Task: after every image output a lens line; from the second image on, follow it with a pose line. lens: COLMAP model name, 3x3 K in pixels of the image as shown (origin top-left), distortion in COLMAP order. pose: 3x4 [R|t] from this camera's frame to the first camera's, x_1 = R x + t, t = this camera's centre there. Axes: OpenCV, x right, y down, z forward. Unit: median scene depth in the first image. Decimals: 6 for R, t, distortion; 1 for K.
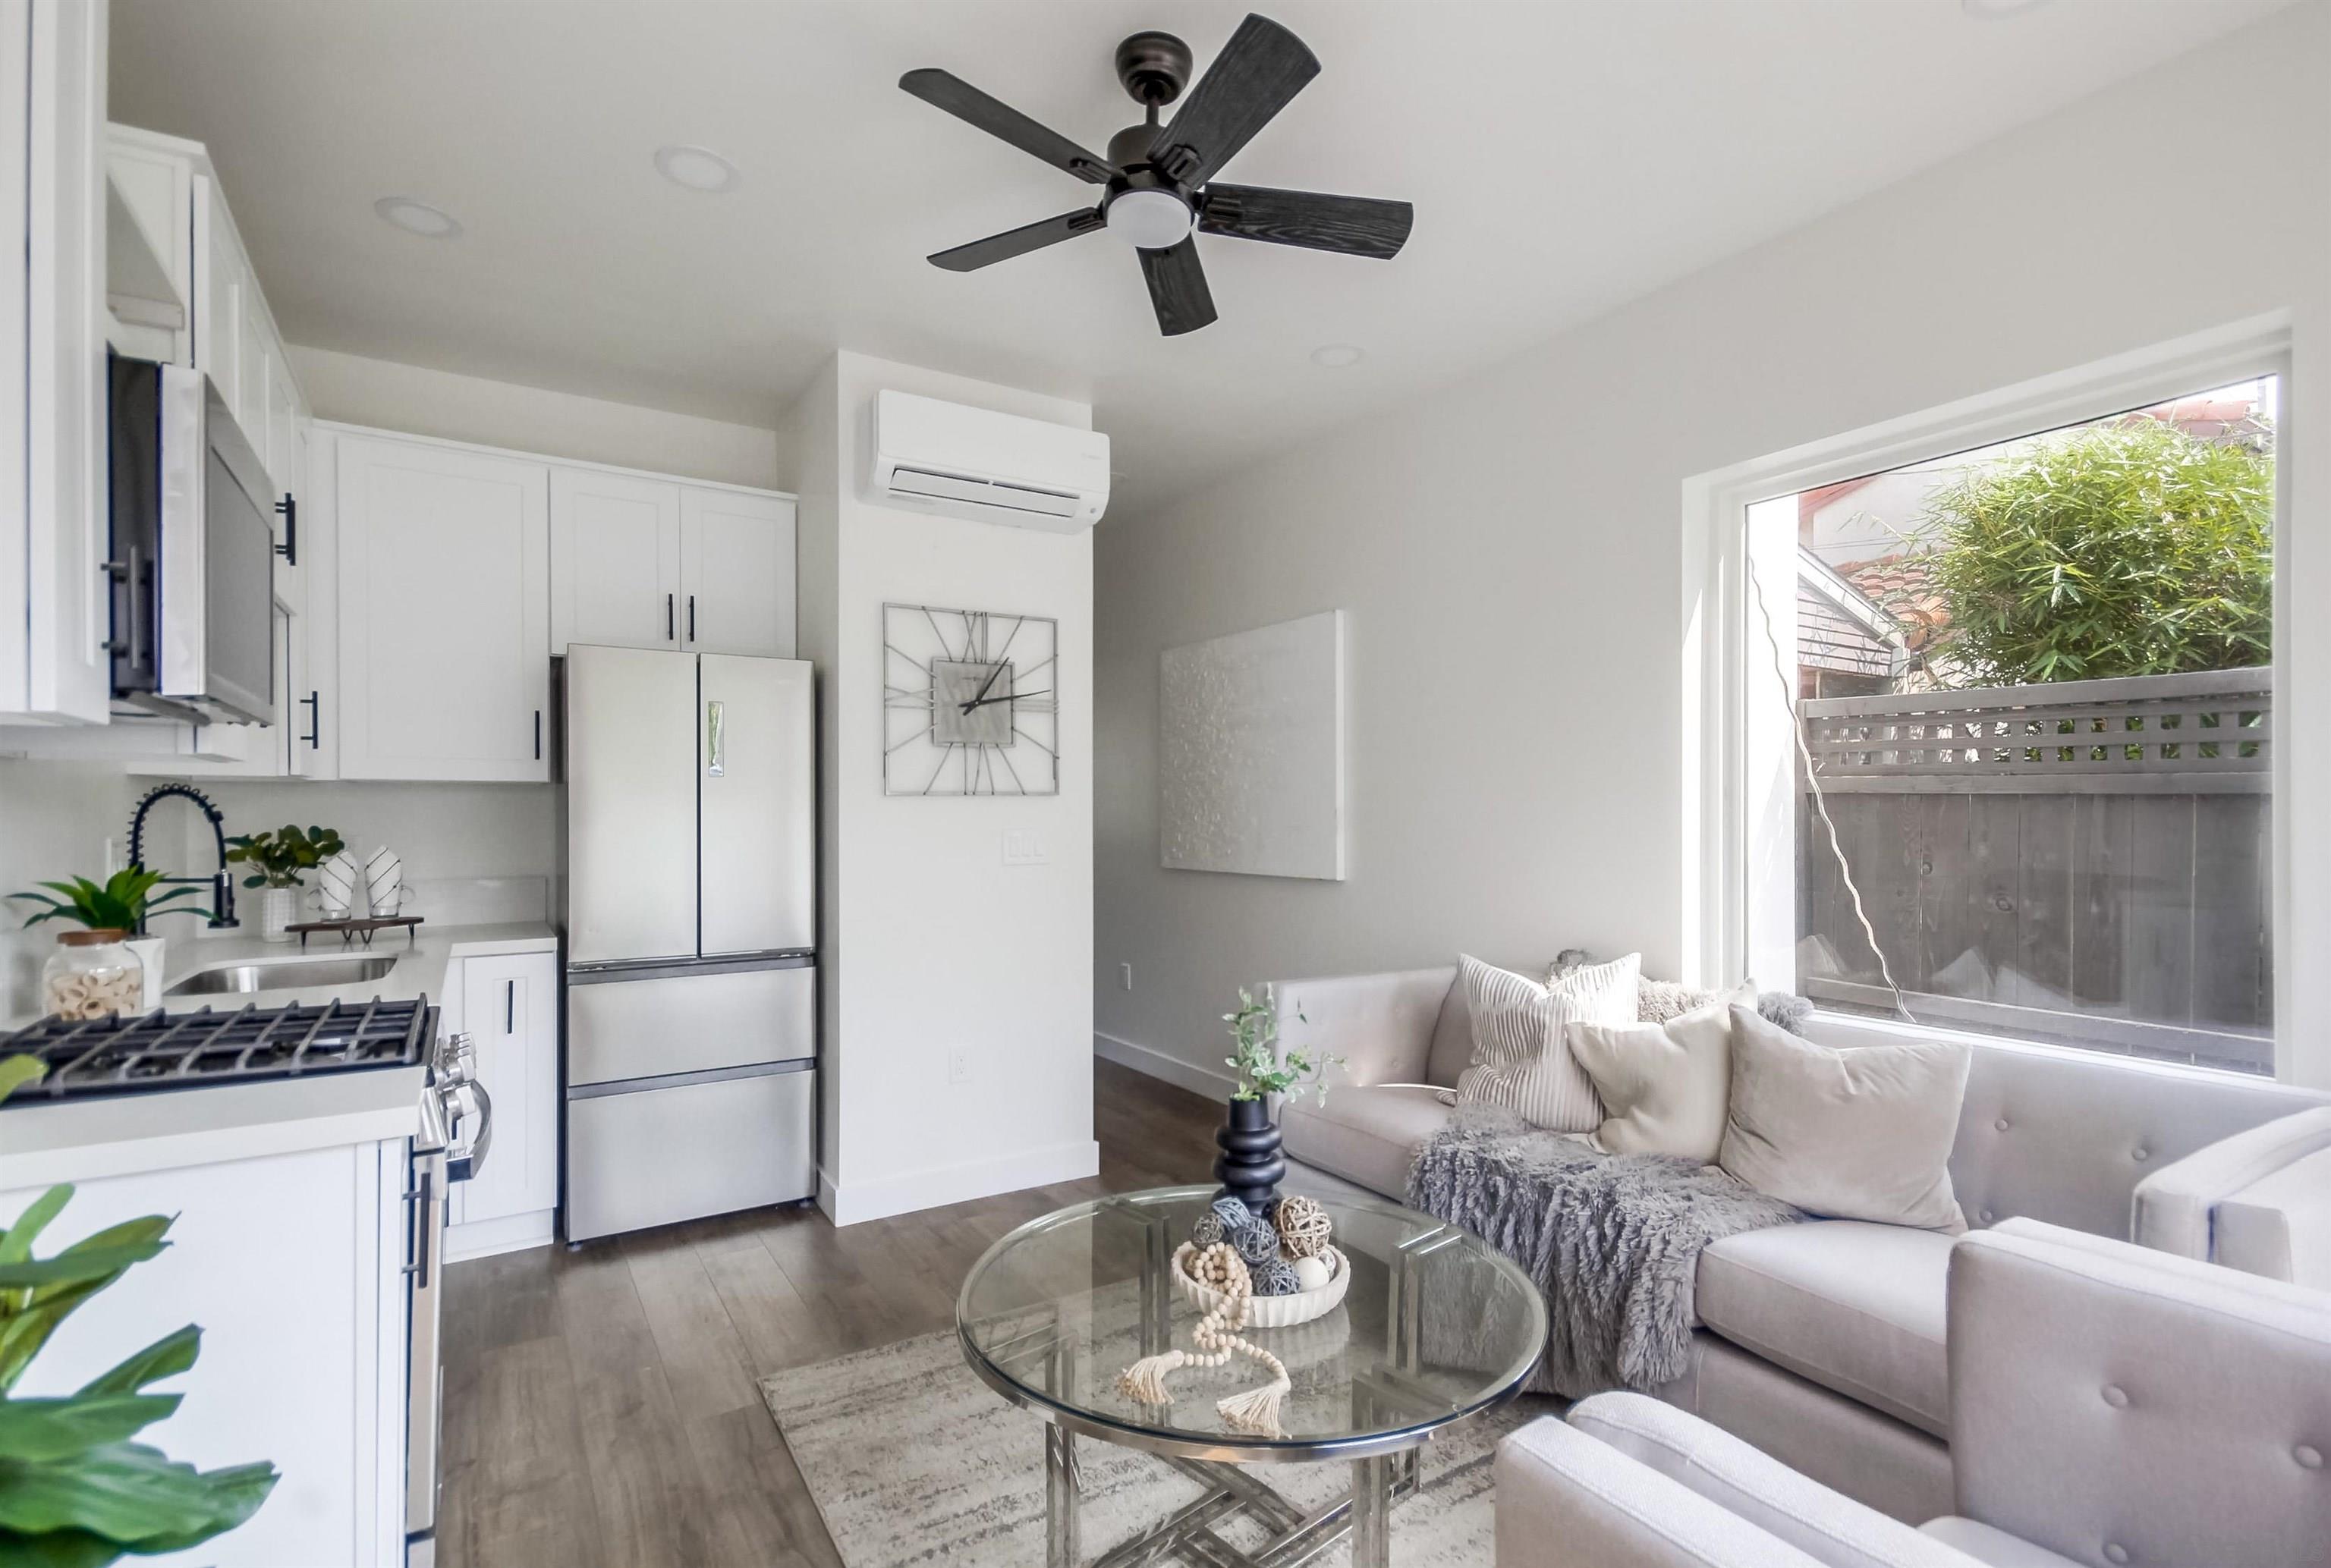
lens RADIAL K [[1098.8, 0, 1176.9], [0, 1098.8, 801.4], [0, 0, 1]] dist [0.008445, 0.000654]
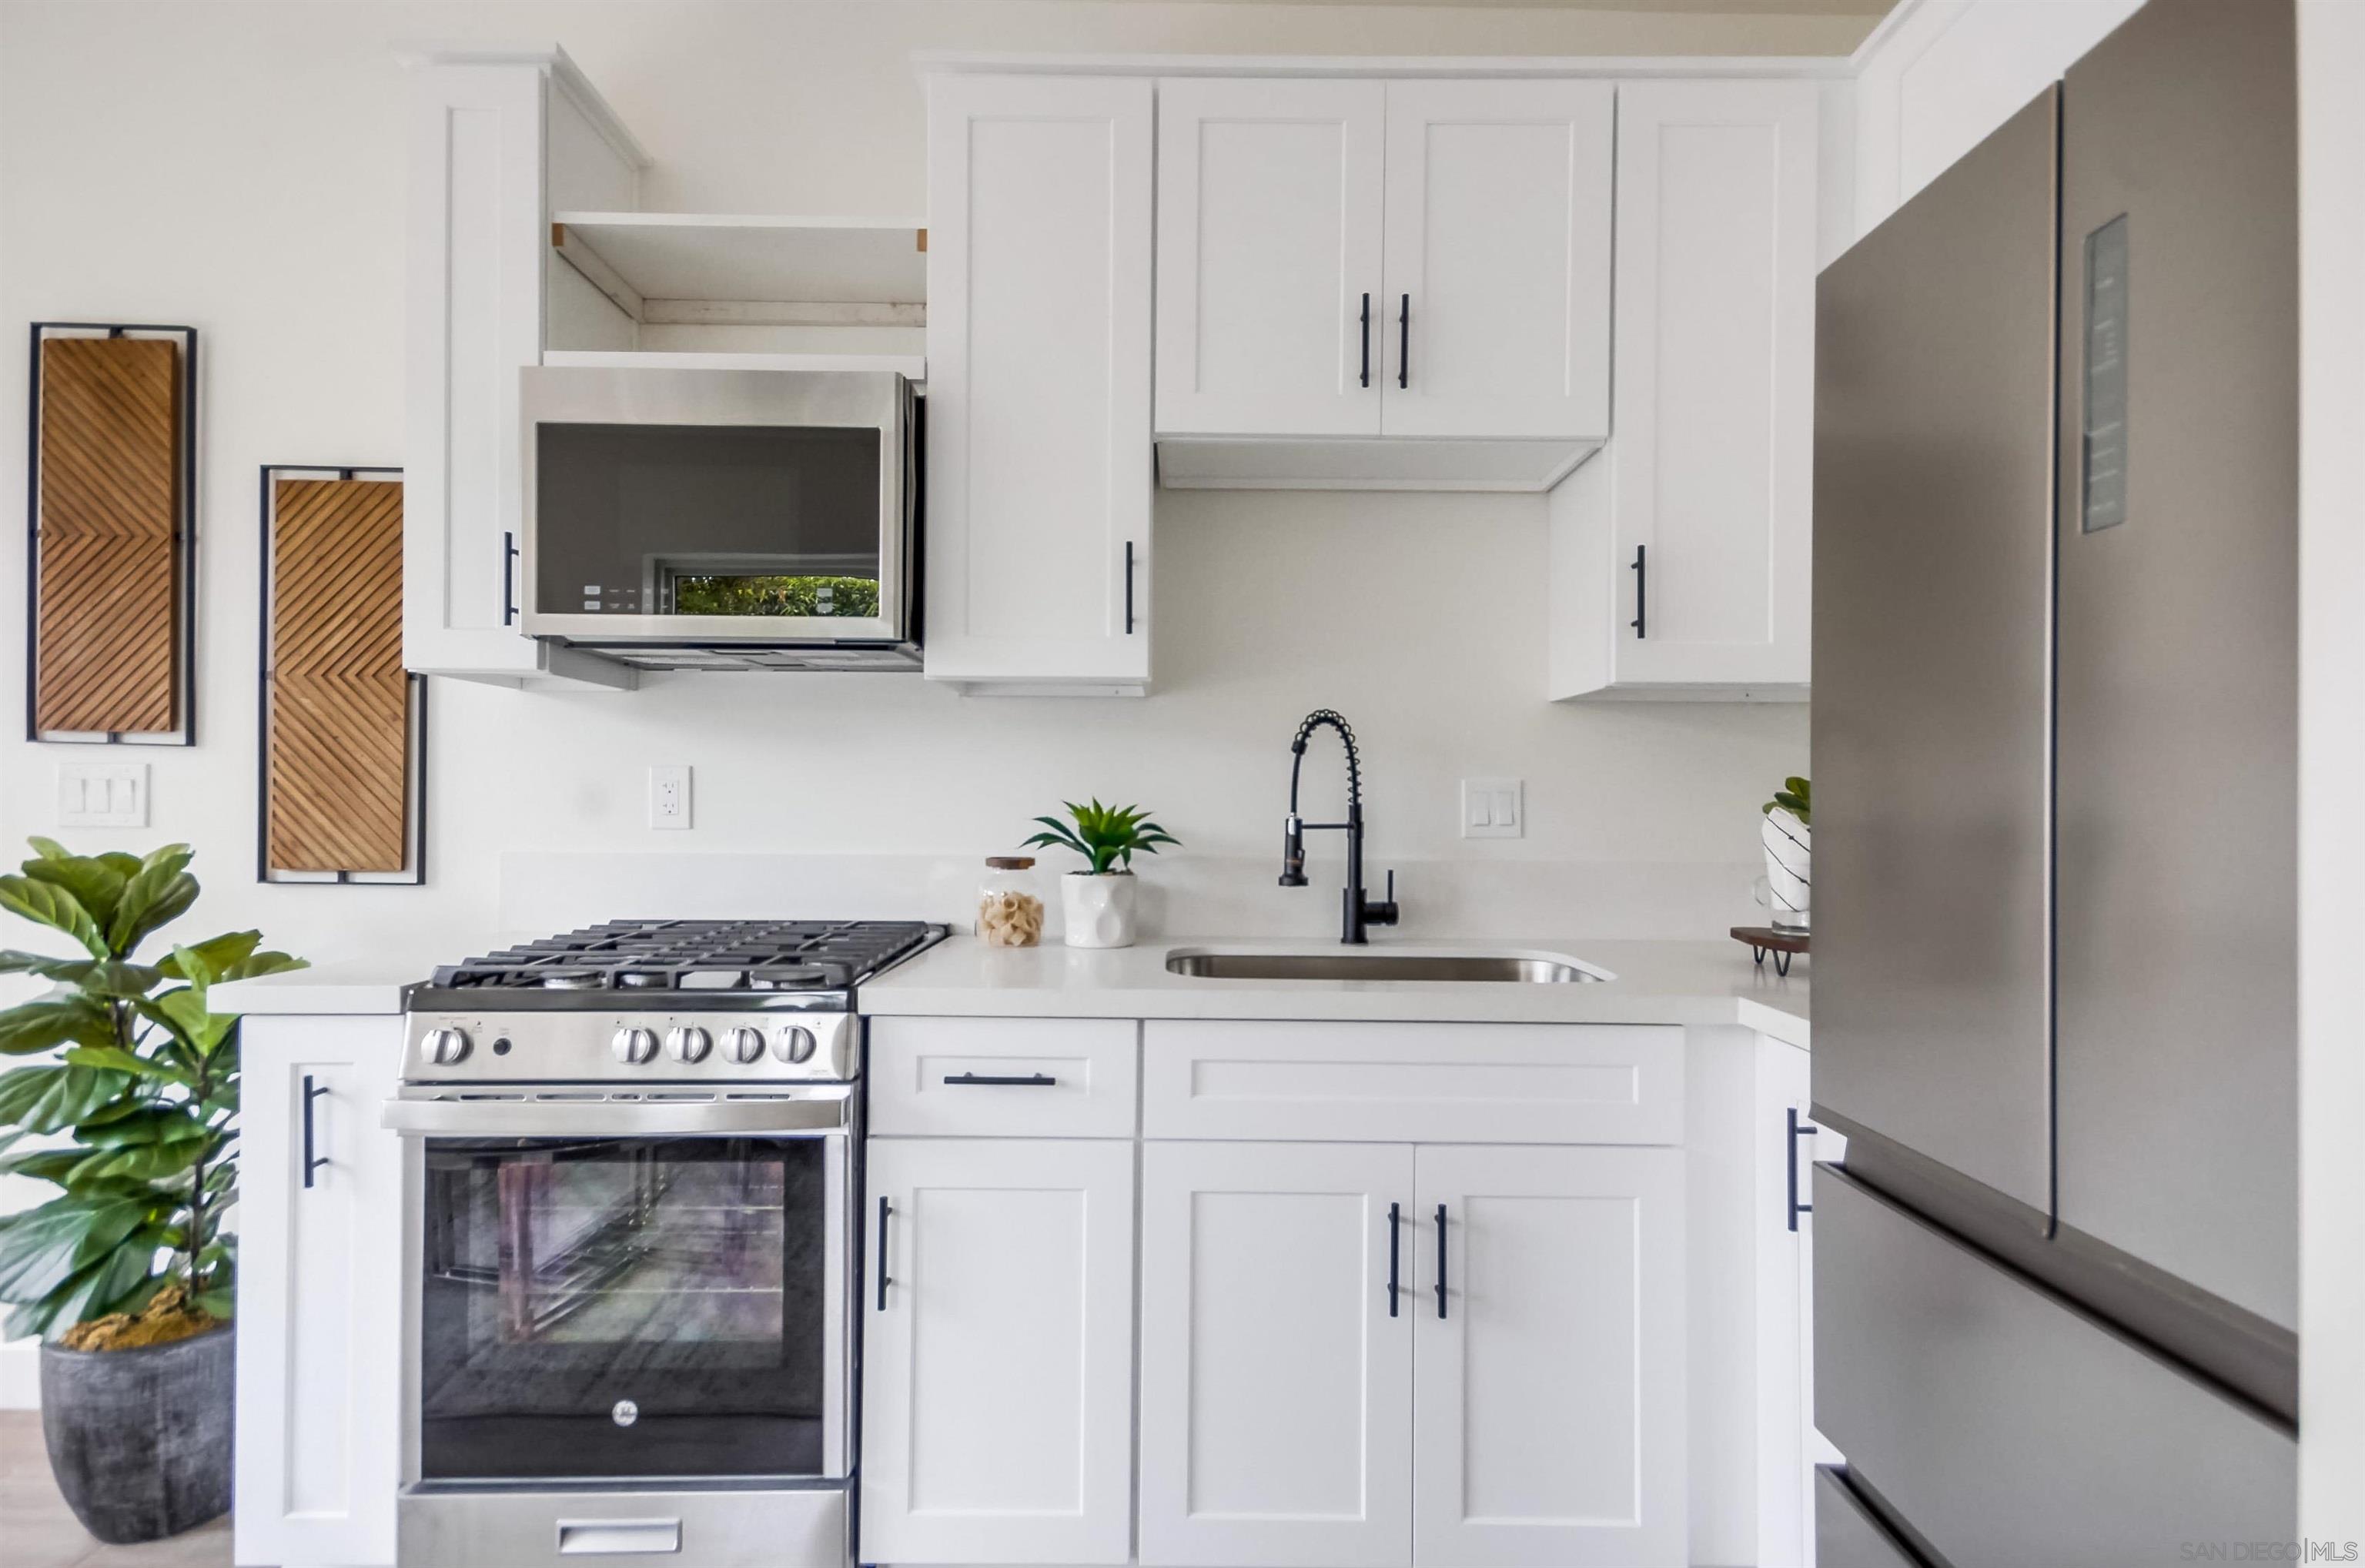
lens RADIAL K [[1092.3, 0, 1180.3], [0, 1092.3, 797.8], [0, 0, 1]] dist [0.015981, -0.000718]
pose [[-0.534398, -0.007166, -0.845203, -0.097604], [0.004308, 0.999928, -0.011202, 0.038828], [0.845222, -0.009628, -0.534329, 0.908244]]
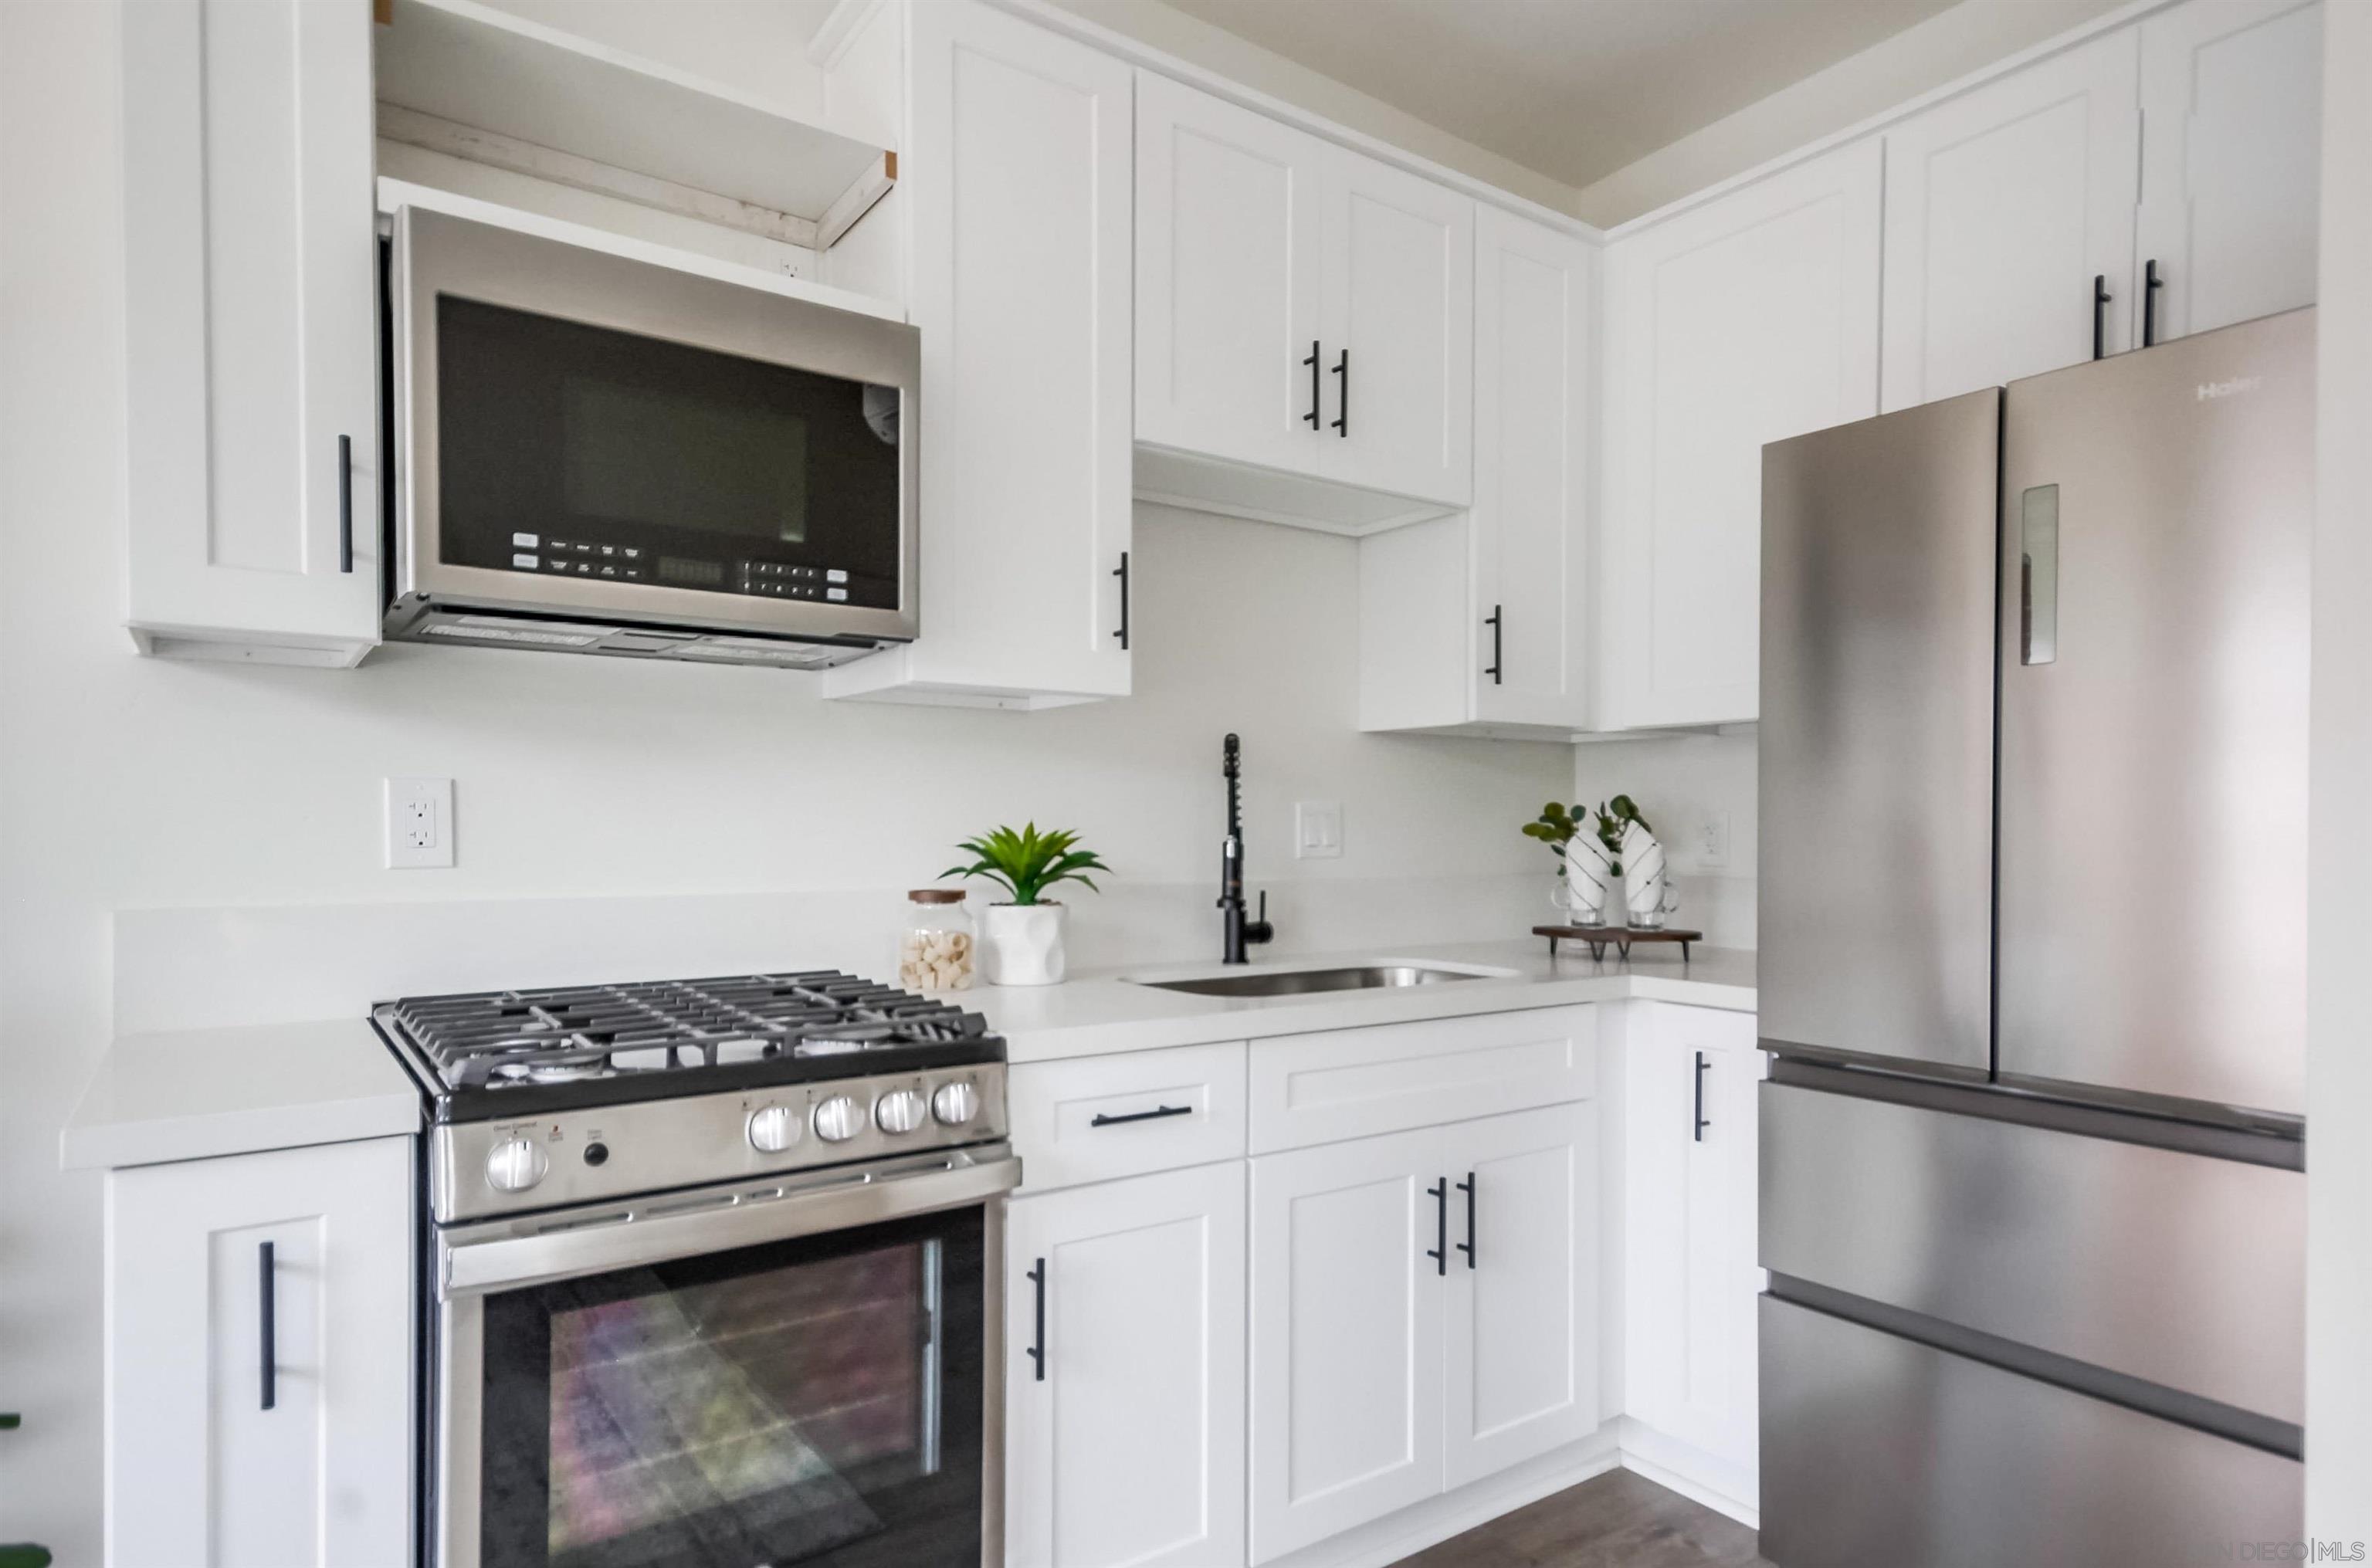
lens RADIAL K [[1327.2, 0, 1224.5], [0, 1327.2, 833.5], [0, 0, 1]] dist [0.012760, 0.000403]
pose [[0.051810, 0.007272, -0.998630, 0.075010], [0.011468, 0.999903, 0.007877, 0.034368], [0.998591, -0.011861, 0.051722, 0.632005]]
